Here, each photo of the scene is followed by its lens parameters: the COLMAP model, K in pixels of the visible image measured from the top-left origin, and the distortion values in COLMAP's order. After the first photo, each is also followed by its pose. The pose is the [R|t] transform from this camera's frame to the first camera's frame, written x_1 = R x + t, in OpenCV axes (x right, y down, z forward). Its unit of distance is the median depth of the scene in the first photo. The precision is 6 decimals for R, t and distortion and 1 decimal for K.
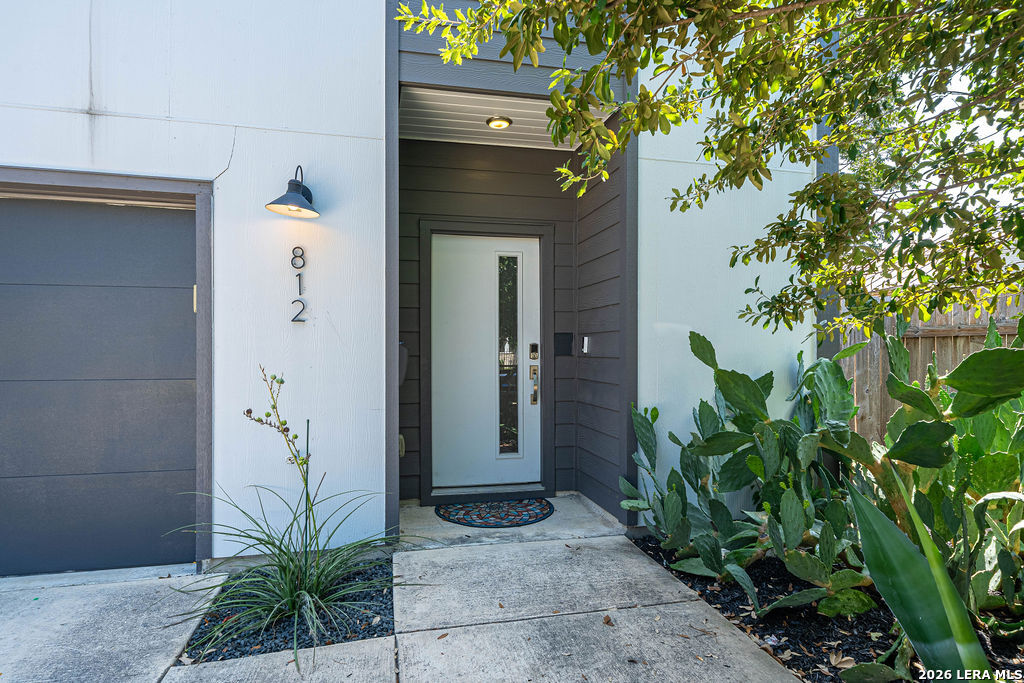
lens RADIAL K [[571.3, 0, 511.3], [0, 571.3, 342.5], [0, 0, 1]] dist [-0.003405, 0.000721]
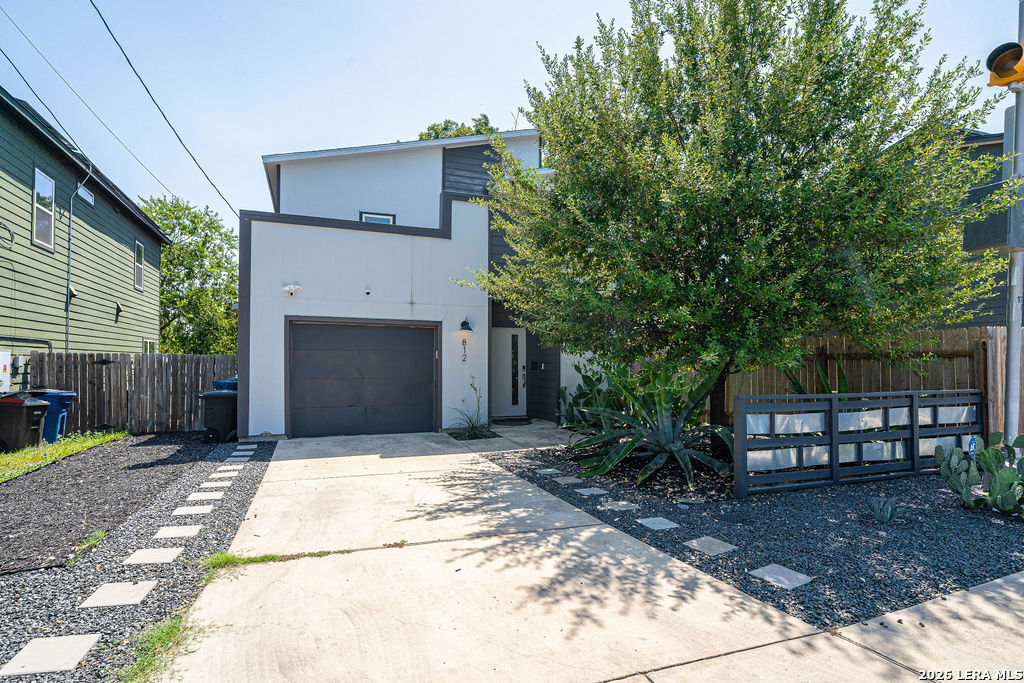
lens RADIAL K [[533.3, 0, 516.6], [0, 533.3, 352.3], [0, 0, 1]] dist [-0.011948, 0.004046]
pose [[0.989865, 0.002038, 0.141998, -0.477670], [-0.001877, 0.999997, -0.001270, -0.079601], [-0.142000, 0.000991, 0.989866, -2.060889]]
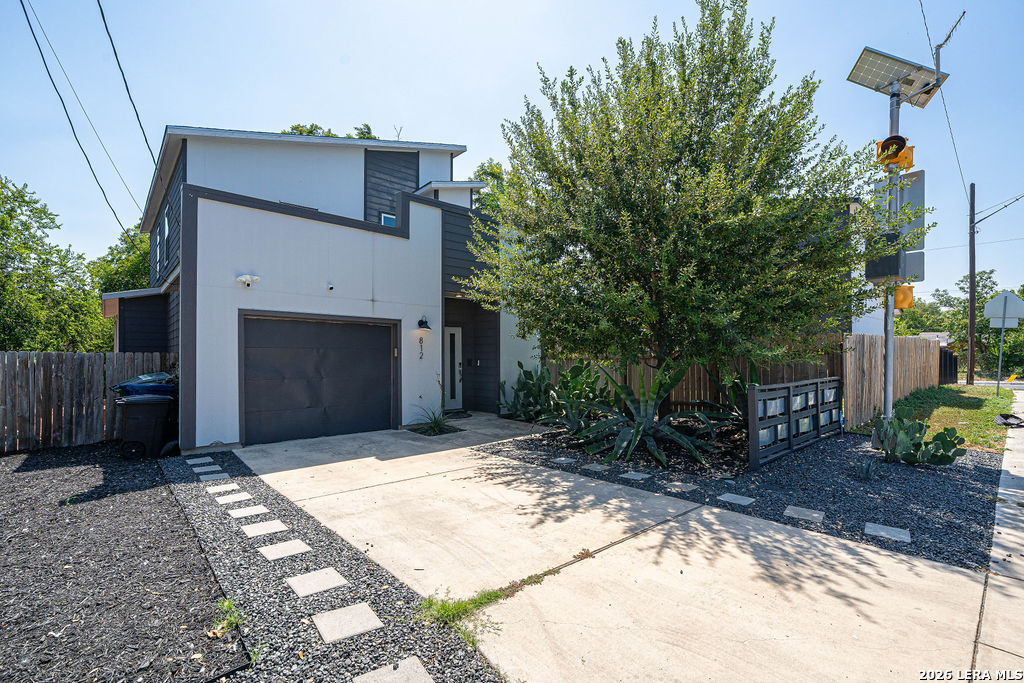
lens RADIAL K [[458.7, 0, 513.8], [0, 458.7, 349.9], [0, 0, 1]] dist [-0.003961, 0.001179]
pose [[0.875919, 0.002198, 0.482453, -1.149451], [-0.002696, 0.999996, 0.000338, -0.085890], [-0.482451, -0.001596, 0.875922, -1.644456]]
